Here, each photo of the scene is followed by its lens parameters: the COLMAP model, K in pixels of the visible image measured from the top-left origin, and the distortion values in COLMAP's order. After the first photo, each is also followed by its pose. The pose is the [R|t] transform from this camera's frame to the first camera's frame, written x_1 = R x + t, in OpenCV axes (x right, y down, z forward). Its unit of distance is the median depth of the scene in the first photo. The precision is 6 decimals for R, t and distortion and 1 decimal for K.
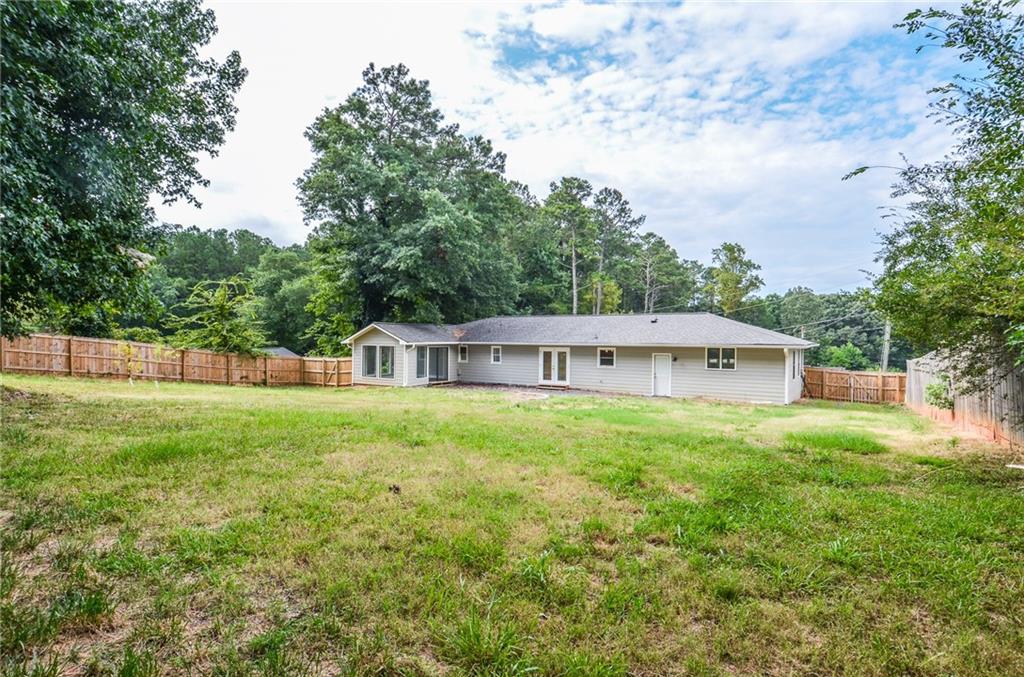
lens RADIAL K [[536.8, 0, 523.4], [0, 536.8, 334.0], [0, 0, 1]] dist [0.022626, -0.031681]
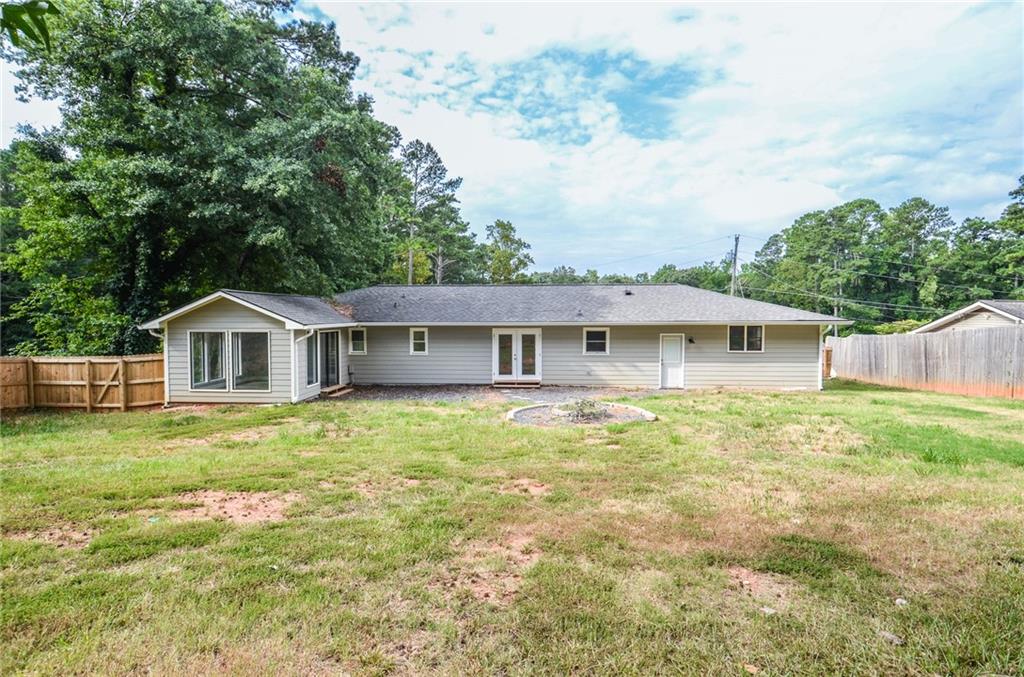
lens RADIAL K [[536.8, 0, 523.4], [0, 536.8, 334.0], [0, 0, 1]] dist [0.022626, -0.031681]
pose [[0.872254, -0.025434, 0.488392, -0.272980], [0.004130, 0.998994, 0.044648, 0.000175], [-0.489036, -0.036927, 0.871482, 0.361422]]
